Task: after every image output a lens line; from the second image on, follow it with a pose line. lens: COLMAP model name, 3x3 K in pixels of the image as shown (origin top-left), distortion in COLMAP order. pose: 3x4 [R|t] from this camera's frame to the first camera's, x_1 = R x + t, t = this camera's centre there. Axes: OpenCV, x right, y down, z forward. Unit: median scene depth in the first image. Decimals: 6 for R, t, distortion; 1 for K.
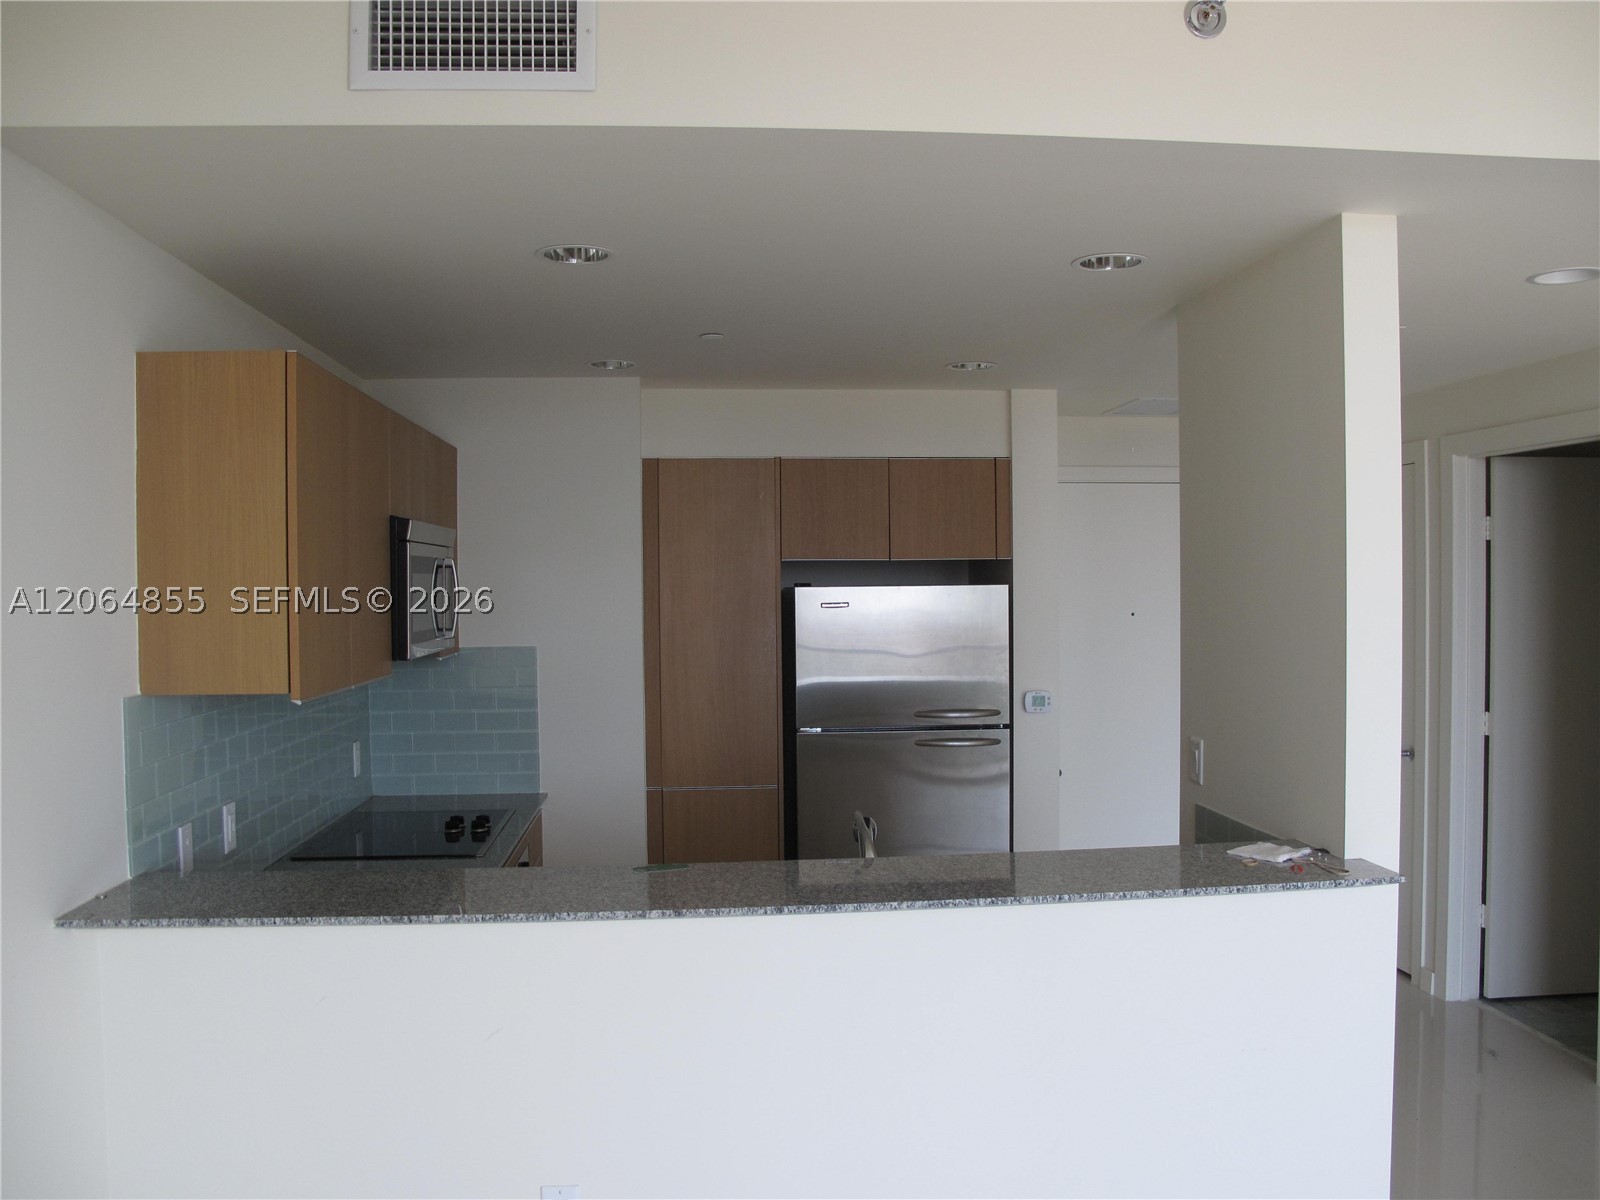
lens RADIAL K [[1342.9, 0, 800.0], [0, 1342.9, 600.0], [0, 0, 1]] dist [-0.007253, -0.004826]
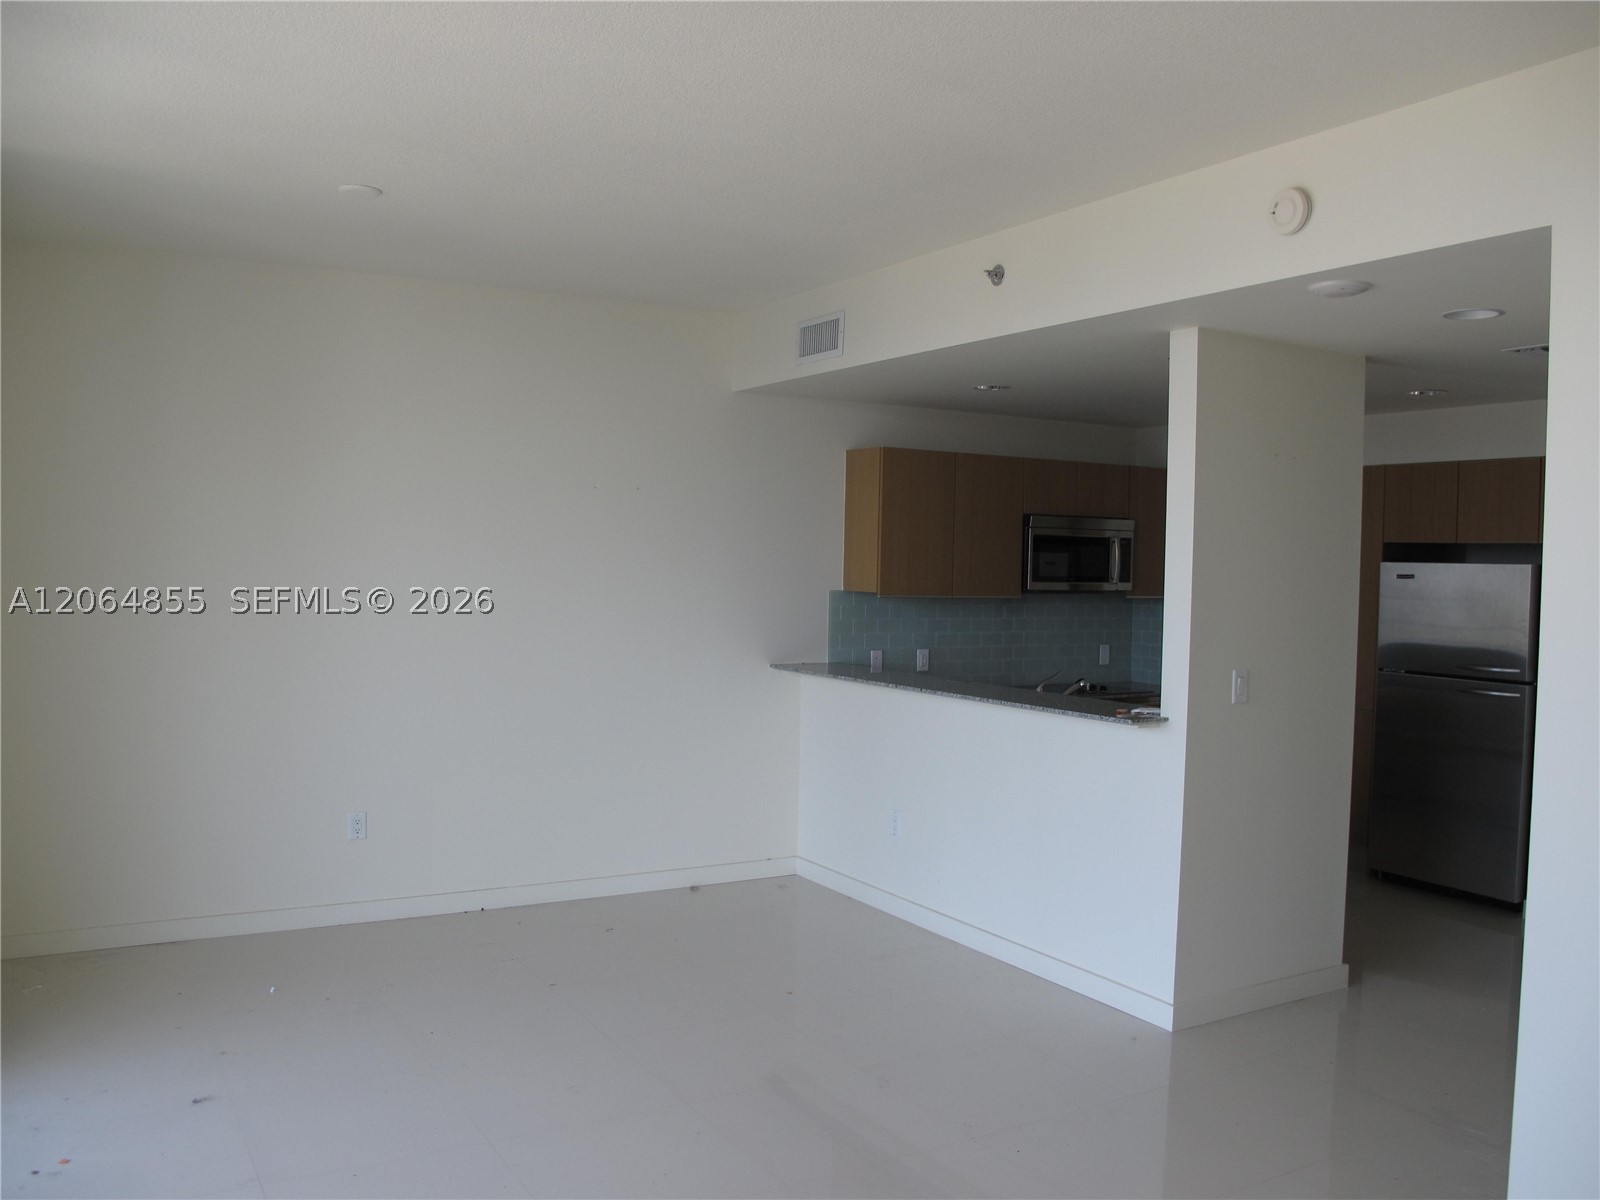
lens RADIAL K [[1342.9, 0, 800.0], [0, 1342.9, 600.0], [0, 0, 1]] dist [-0.007253, -0.004826]
pose [[0.423776, 0.042885, -0.904751, 0.951481], [-0.035355, 0.998900, 0.030788, 0.006410], [0.905077, 0.018940, 0.424826, -0.069162]]
